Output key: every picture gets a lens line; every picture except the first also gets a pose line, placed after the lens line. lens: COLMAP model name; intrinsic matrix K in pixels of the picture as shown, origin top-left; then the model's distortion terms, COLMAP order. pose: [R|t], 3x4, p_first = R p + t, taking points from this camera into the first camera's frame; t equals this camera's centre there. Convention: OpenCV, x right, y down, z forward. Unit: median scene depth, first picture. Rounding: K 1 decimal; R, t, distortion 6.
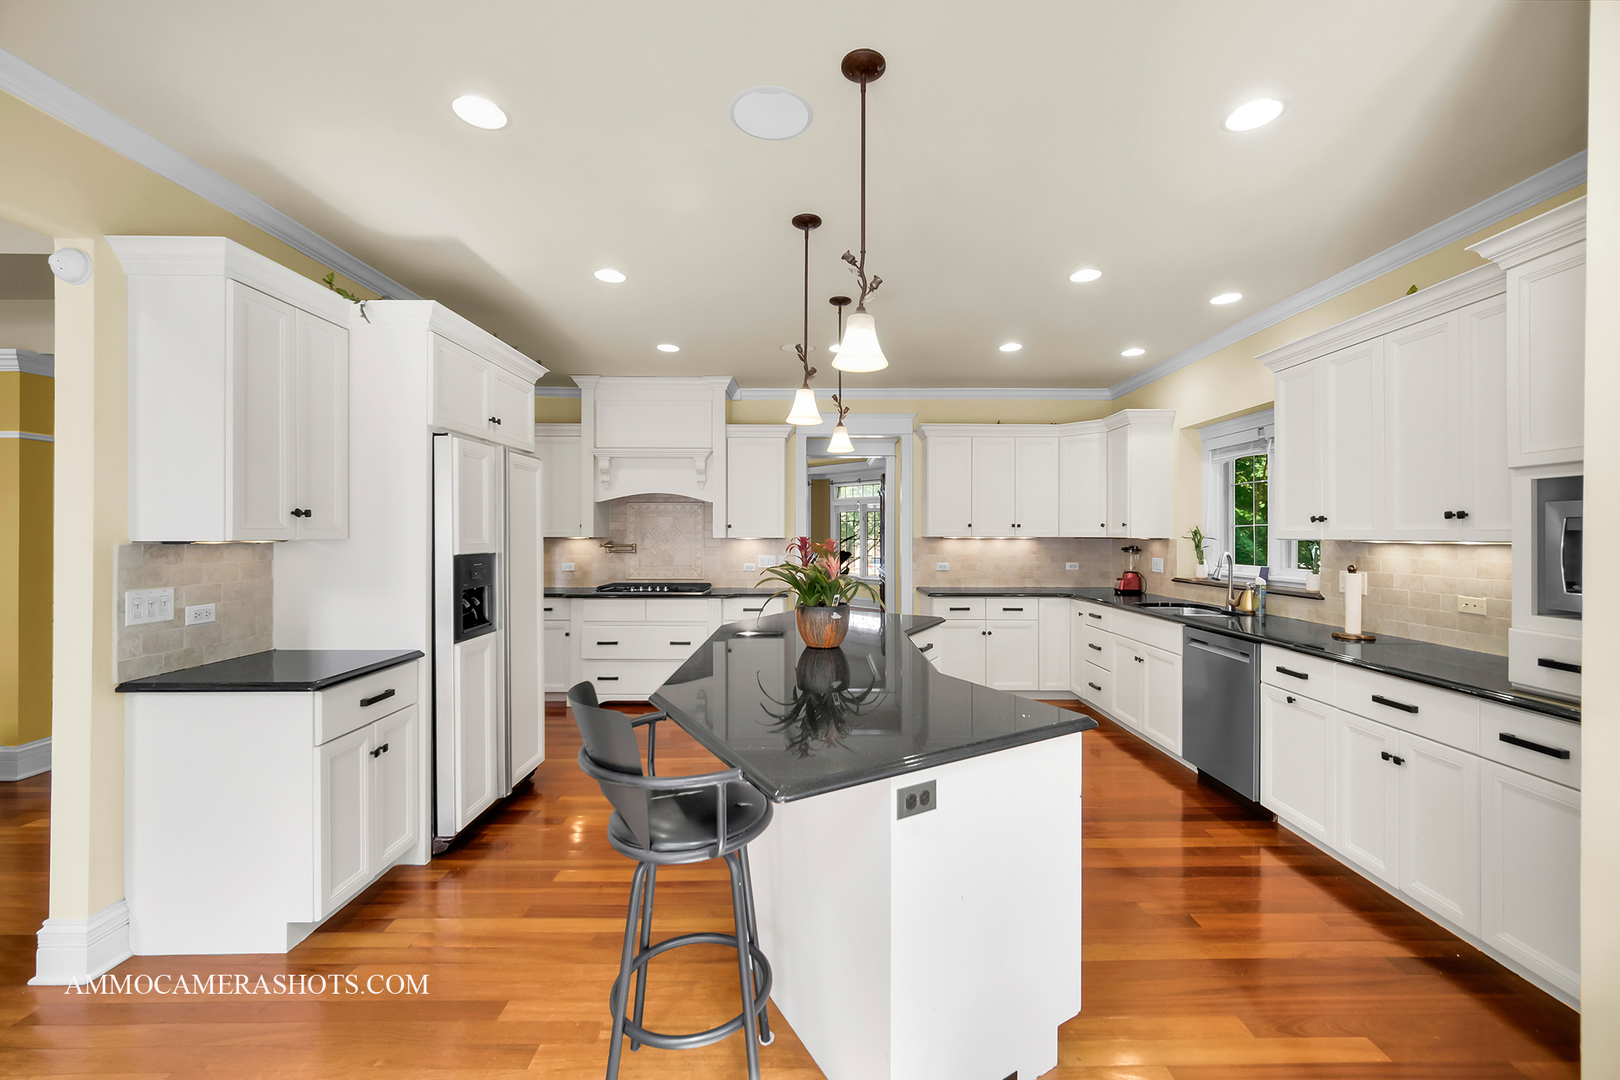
lens RADIAL K [[656.0, 0, 843.6], [0, 656.0, 535.8], [0, 0, 1]] dist [0.000673, -0.001526]
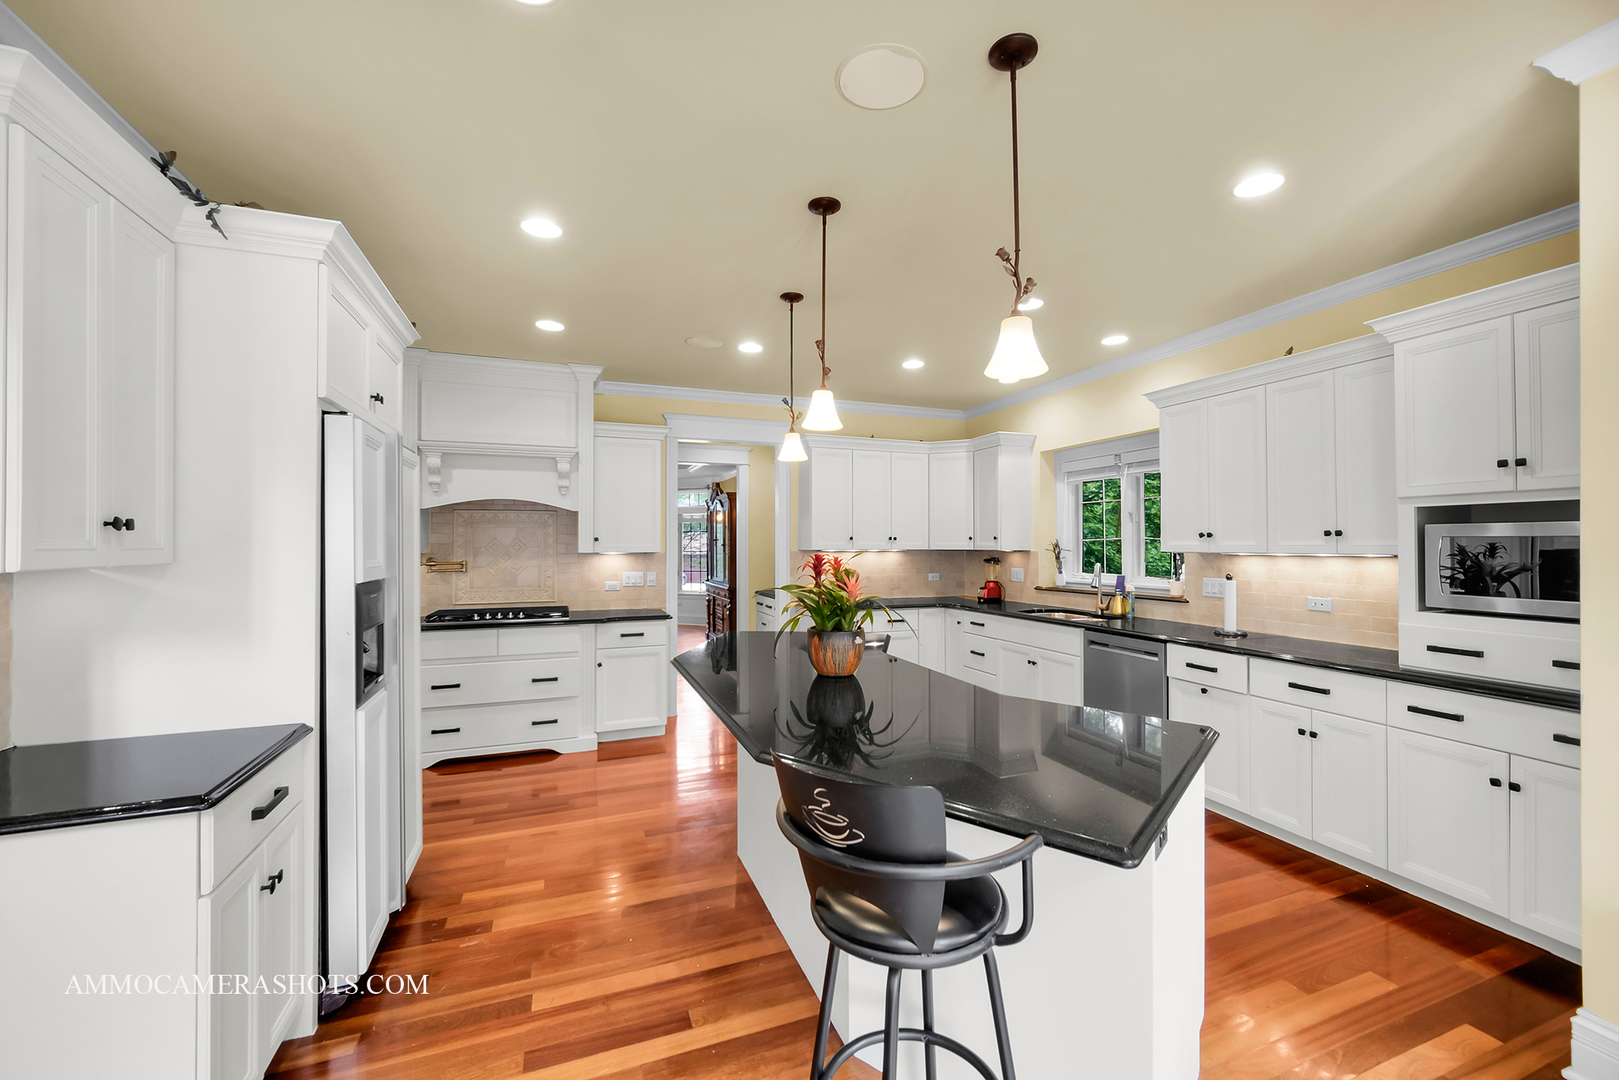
lens RADIAL K [[655.6, 0, 849.0], [0, 655.6, 539.8], [0, 0, 1]] dist [0.000673, -0.001526]
pose [[0.933417, -0.000062, 0.358793, -0.261454], [0.003489, 0.999954, -0.008904, -0.007579], [-0.358776, 0.009563, 0.933375, 0.110075]]
